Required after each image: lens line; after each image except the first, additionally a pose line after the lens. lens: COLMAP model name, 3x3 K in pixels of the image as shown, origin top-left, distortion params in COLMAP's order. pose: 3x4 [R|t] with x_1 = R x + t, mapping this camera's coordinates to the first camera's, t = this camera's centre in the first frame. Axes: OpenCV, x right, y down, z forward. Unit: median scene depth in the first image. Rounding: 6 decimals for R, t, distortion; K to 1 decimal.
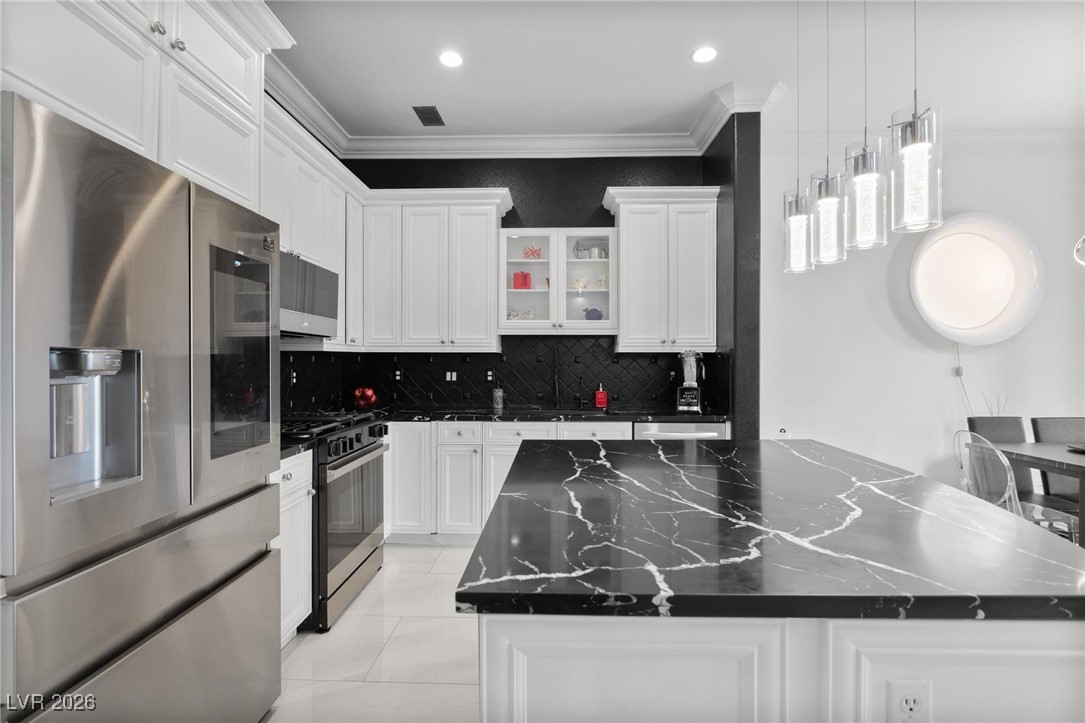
lens RADIAL K [[499.0, 0, 543.6], [0, 499.0, 356.4], [0, 0, 1]] dist [-0.004813, -0.002243]
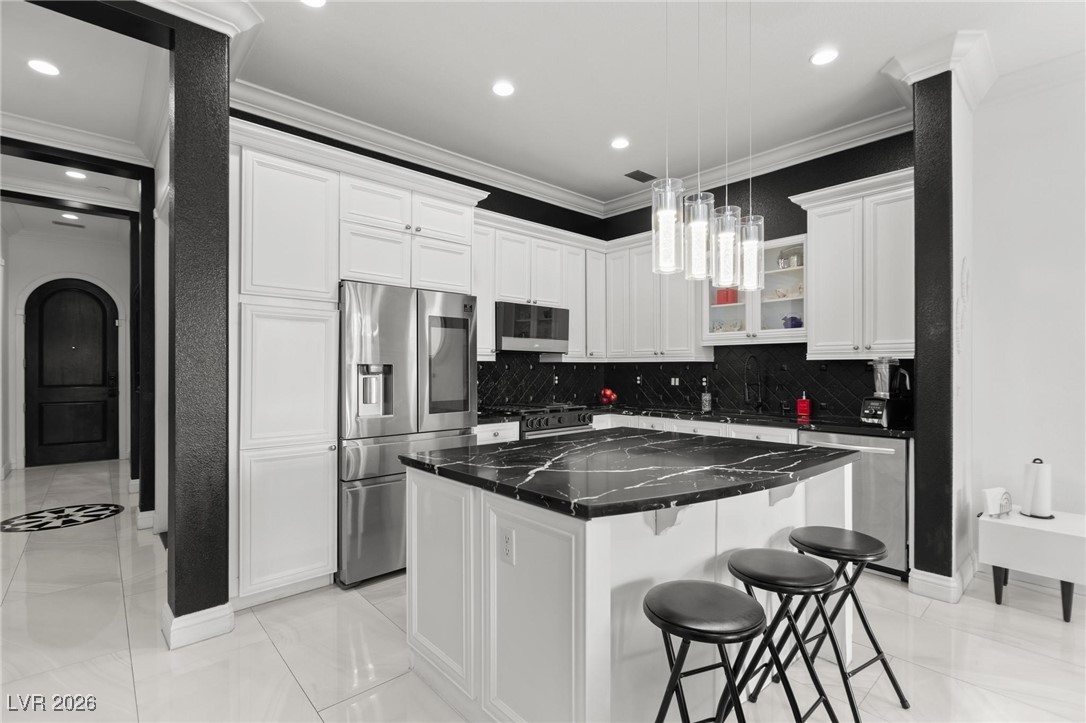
lens RADIAL K [[499.4, 0, 543.6], [0, 499.4, 368.6], [0, 0, 1]] dist [-0.004813, -0.002243]
pose [[0.692029, -0.000315, -0.721869, 0.521915], [0.006924, 0.999957, 0.006202, -0.001123], [0.721836, -0.009290, 0.692002, -0.066323]]
